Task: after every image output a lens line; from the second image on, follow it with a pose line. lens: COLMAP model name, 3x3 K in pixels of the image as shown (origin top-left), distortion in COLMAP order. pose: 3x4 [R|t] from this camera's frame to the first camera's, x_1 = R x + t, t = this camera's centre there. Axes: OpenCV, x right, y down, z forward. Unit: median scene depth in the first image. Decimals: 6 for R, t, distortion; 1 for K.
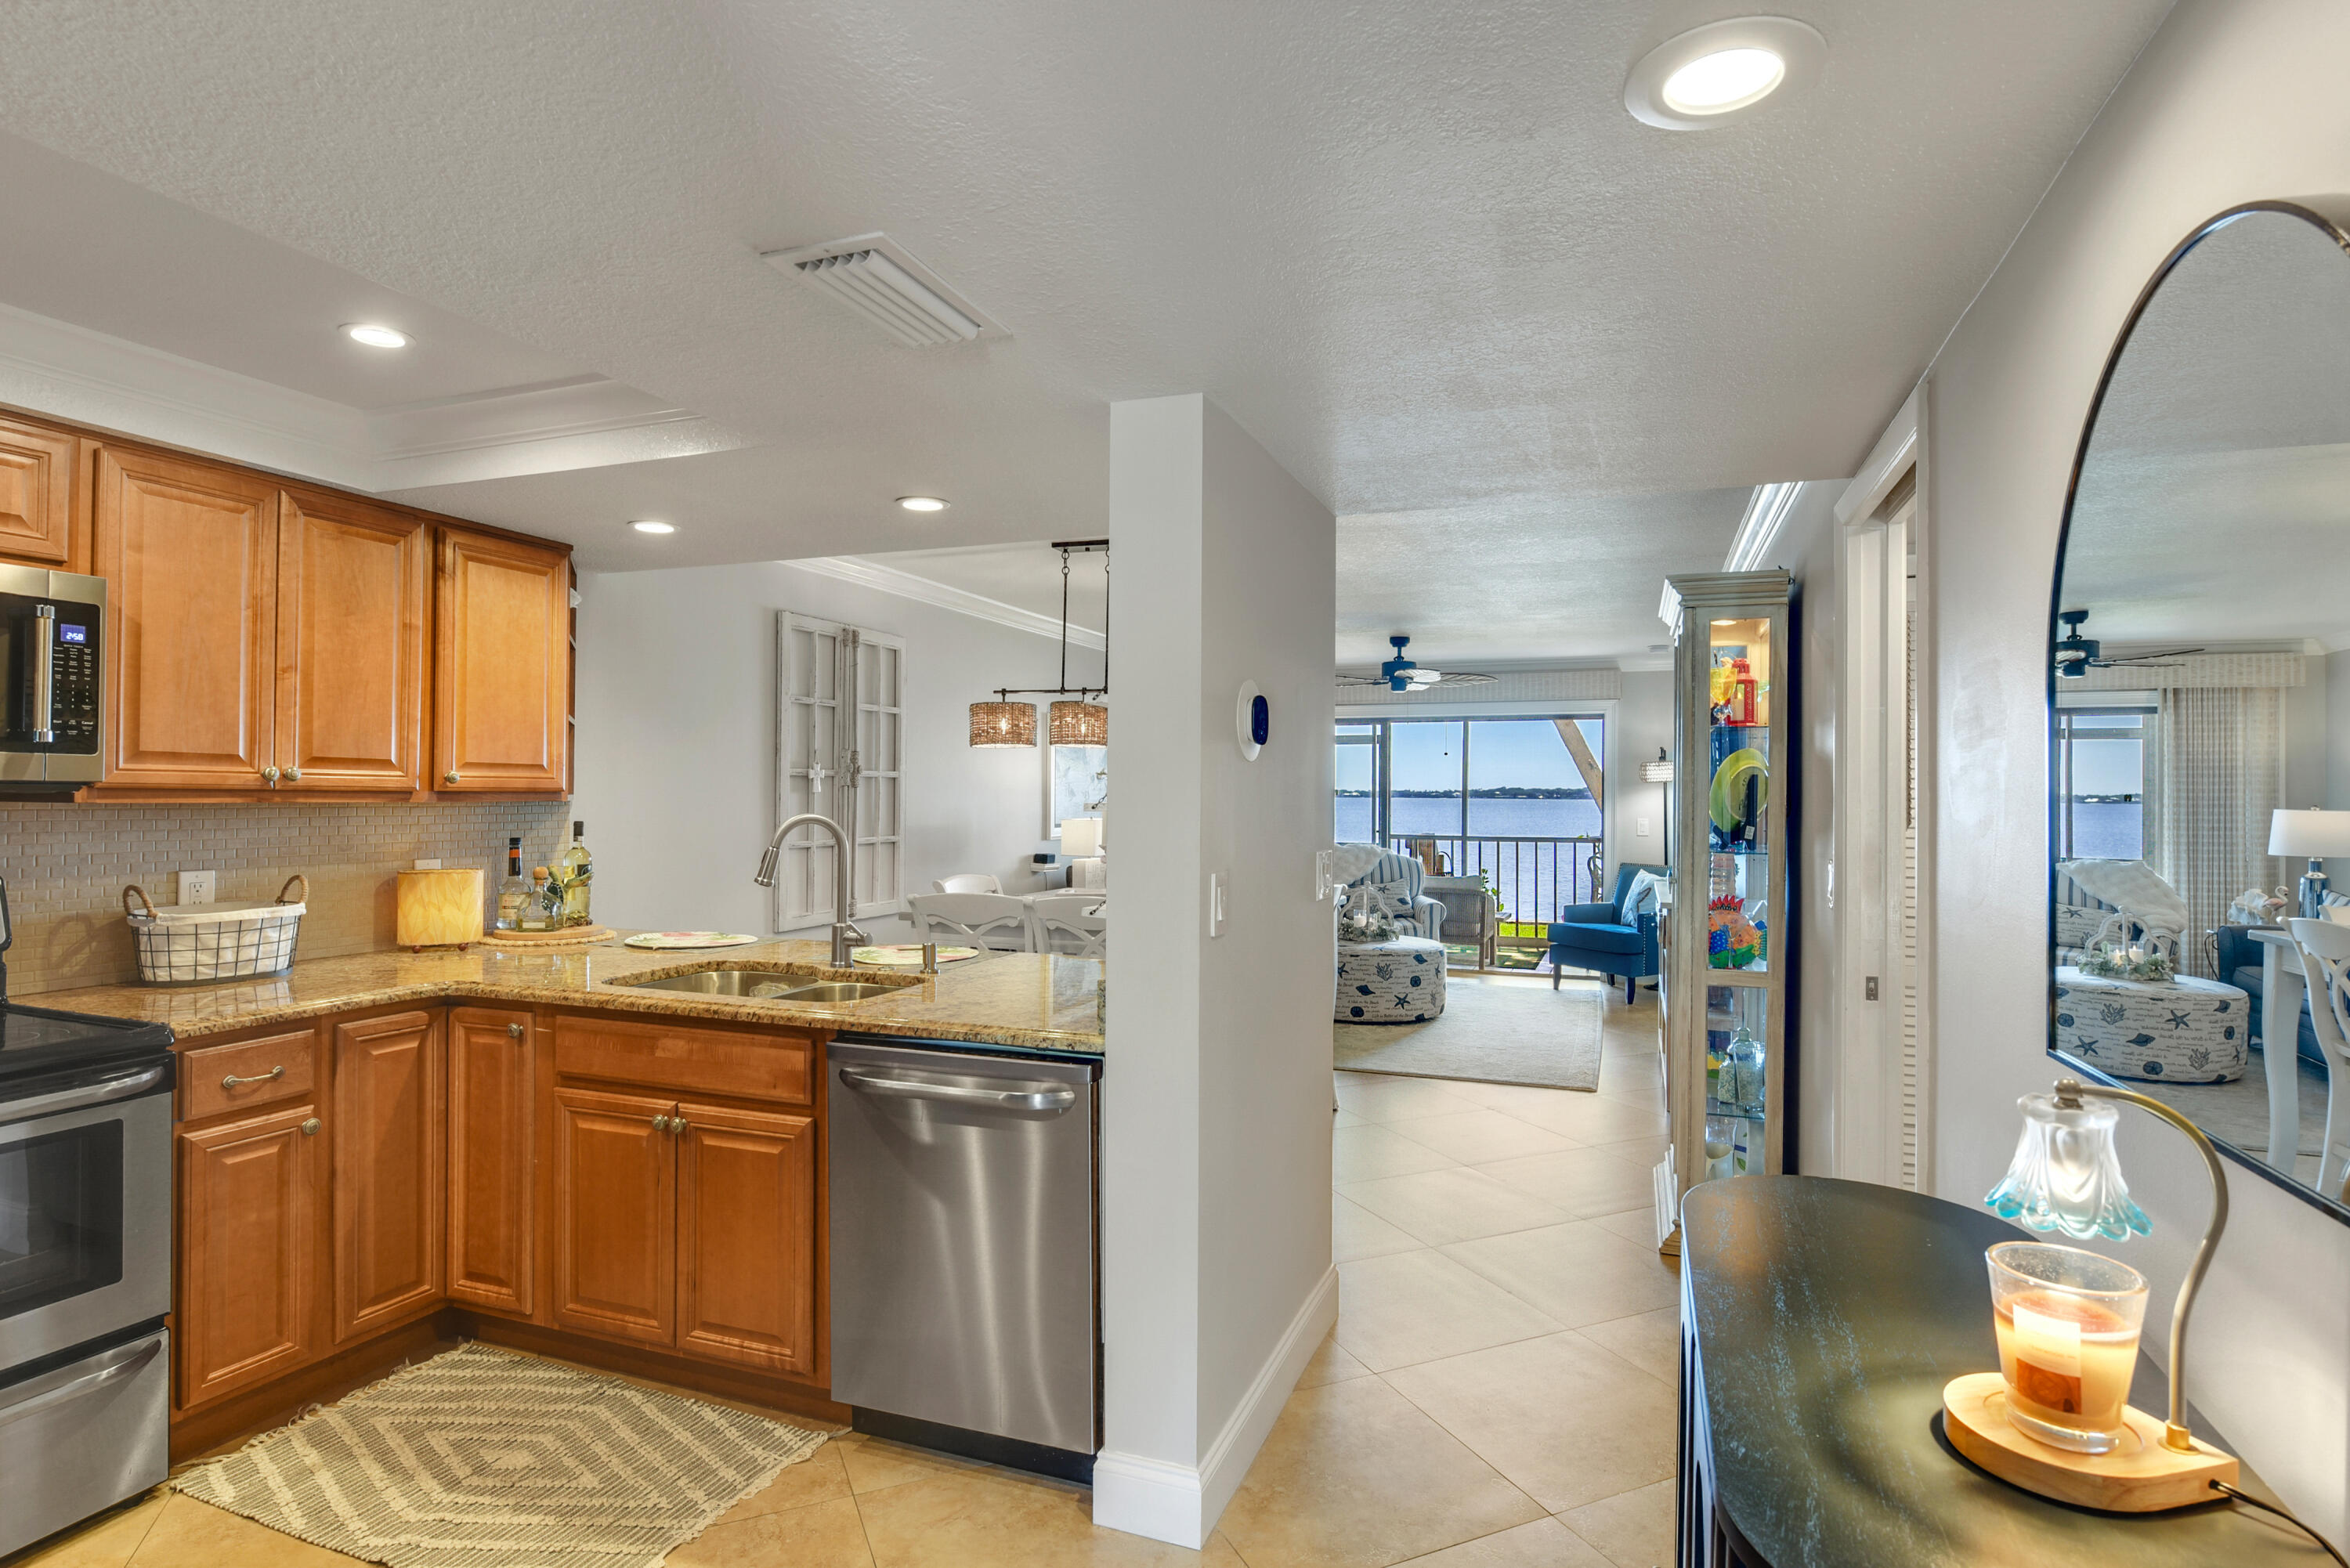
lens RADIAL K [[1233.5, 0, 1206.5], [0, 1233.5, 795.7], [0, 0, 1]] dist [-0.001917, -0.000908]
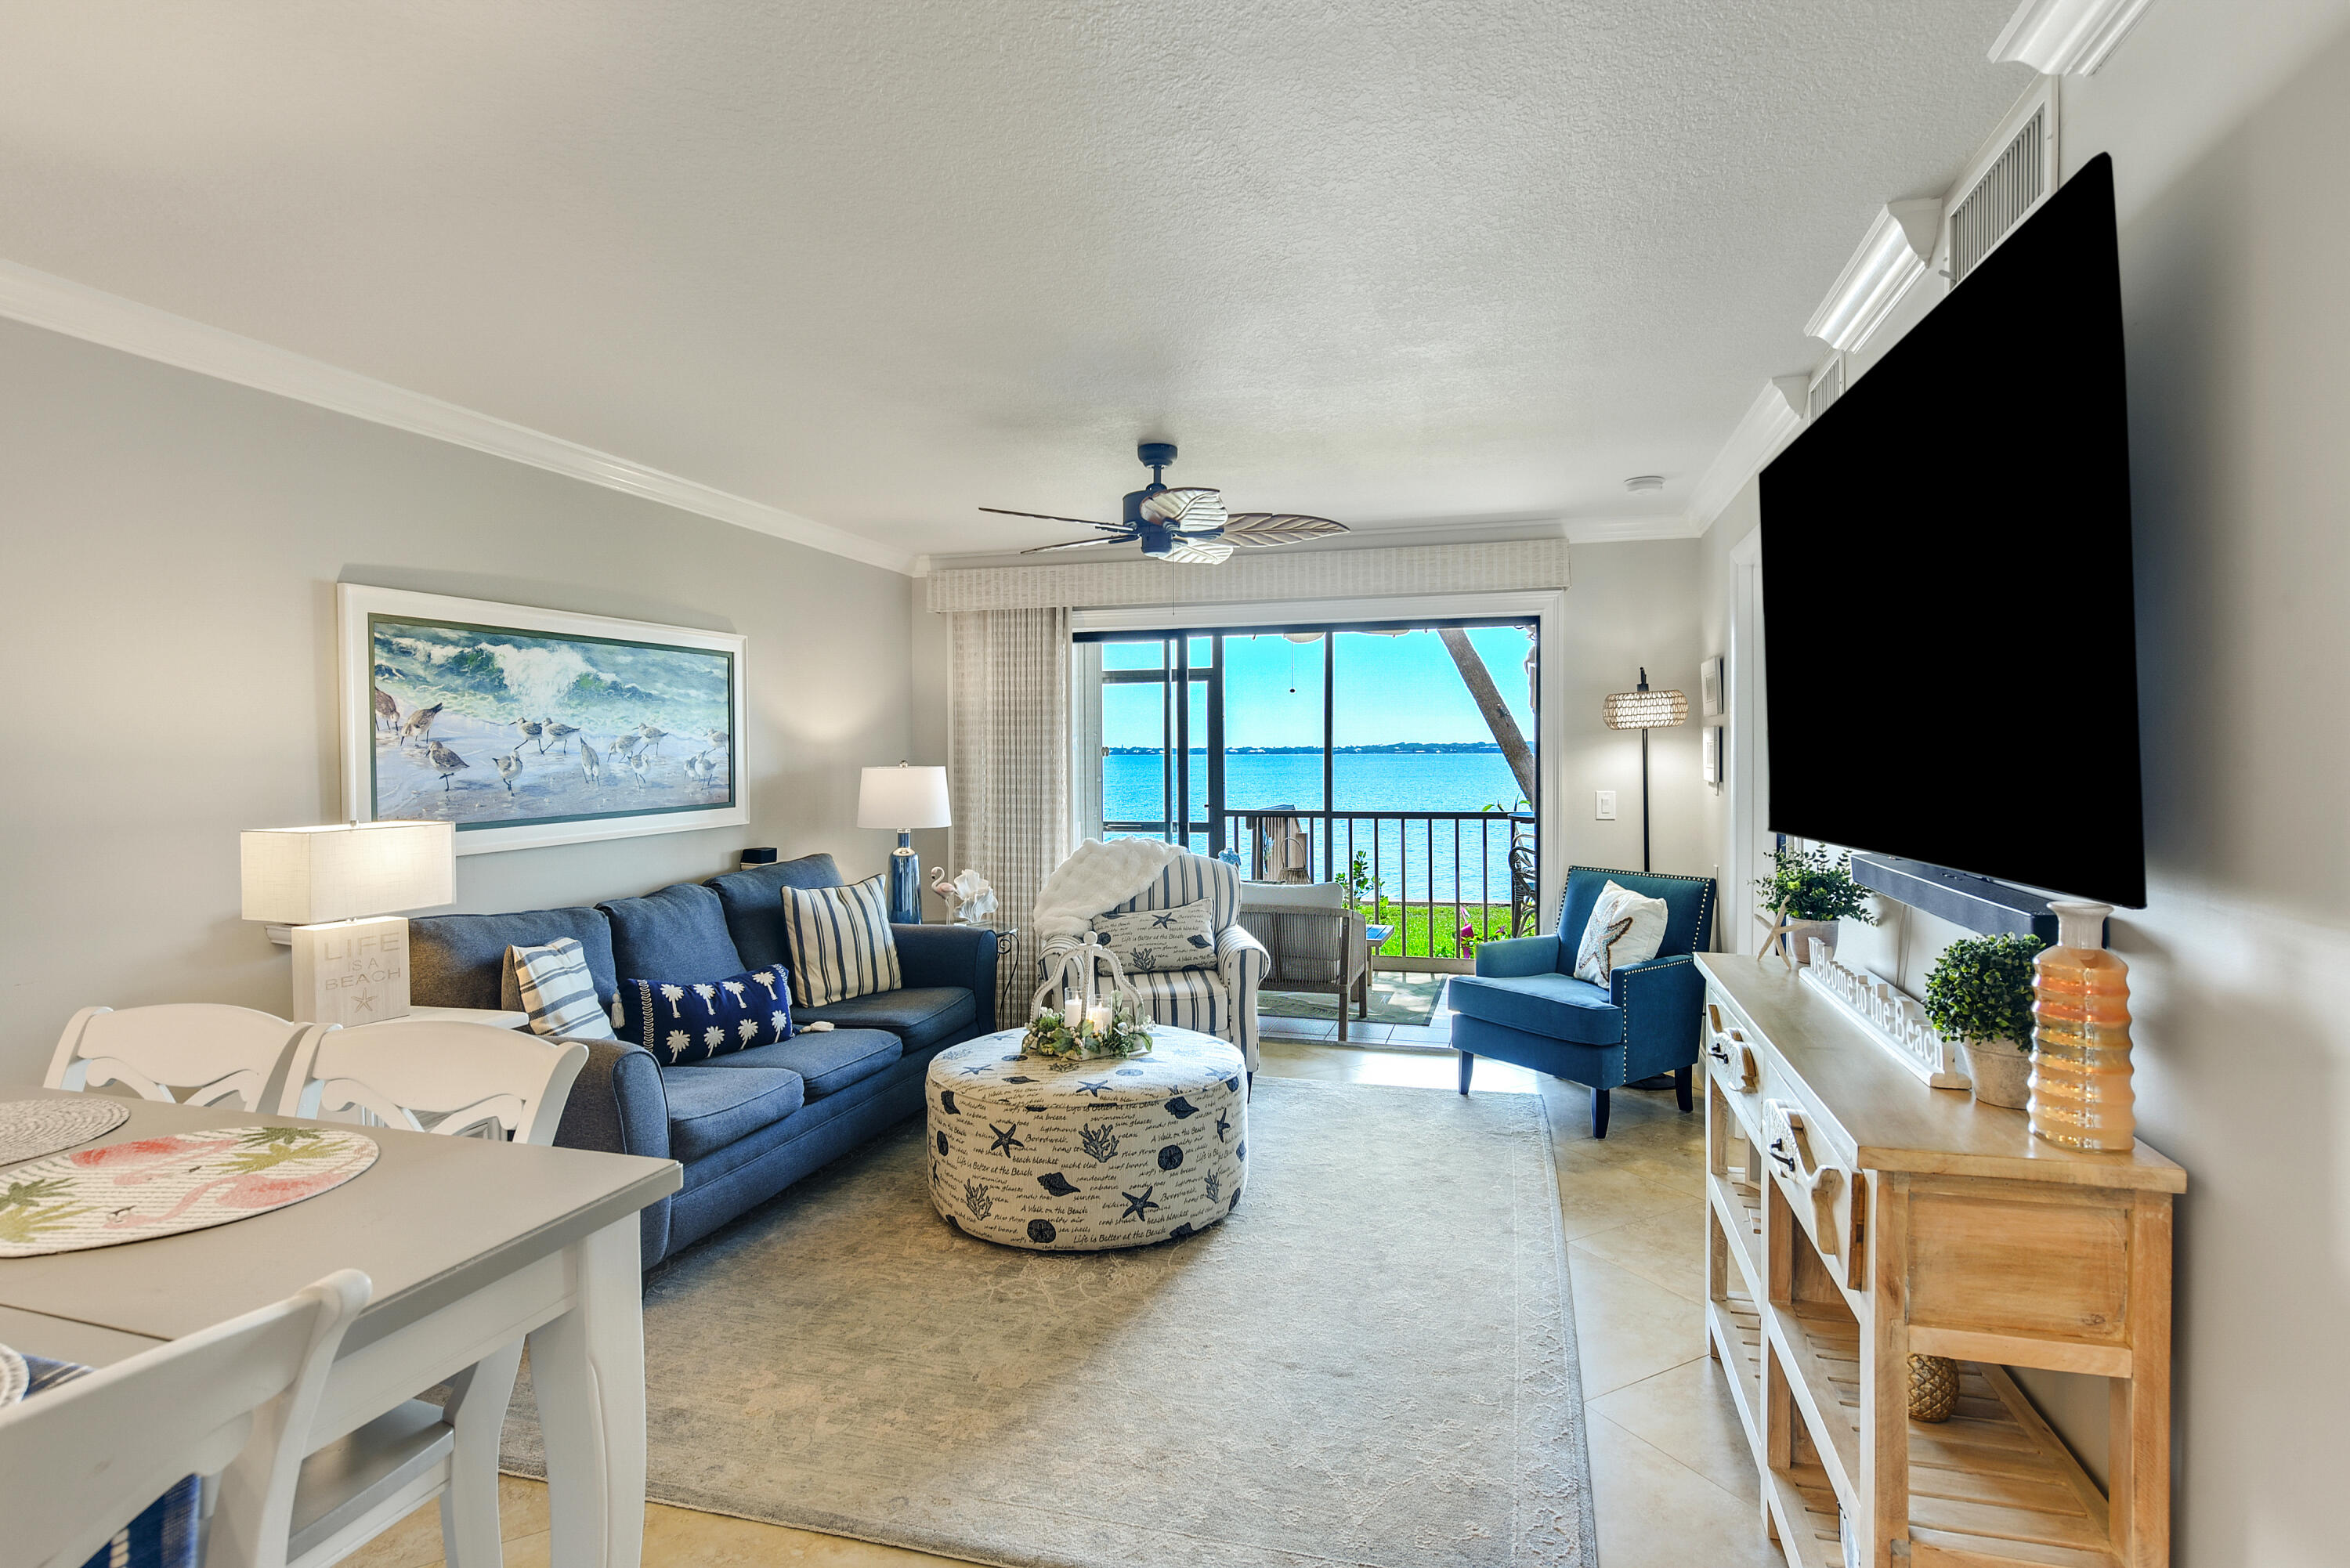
lens RADIAL K [[1203.2, 0, 1178.5], [0, 1203.2, 783.3], [0, 0, 1]] dist [0.000303, -0.000314]
pose [[0.998593, -0.011697, 0.051731, 0.219107], [0.010404, 0.999629, 0.025187, -0.003374], [-0.052007, -0.024613, 0.998343, 0.798443]]
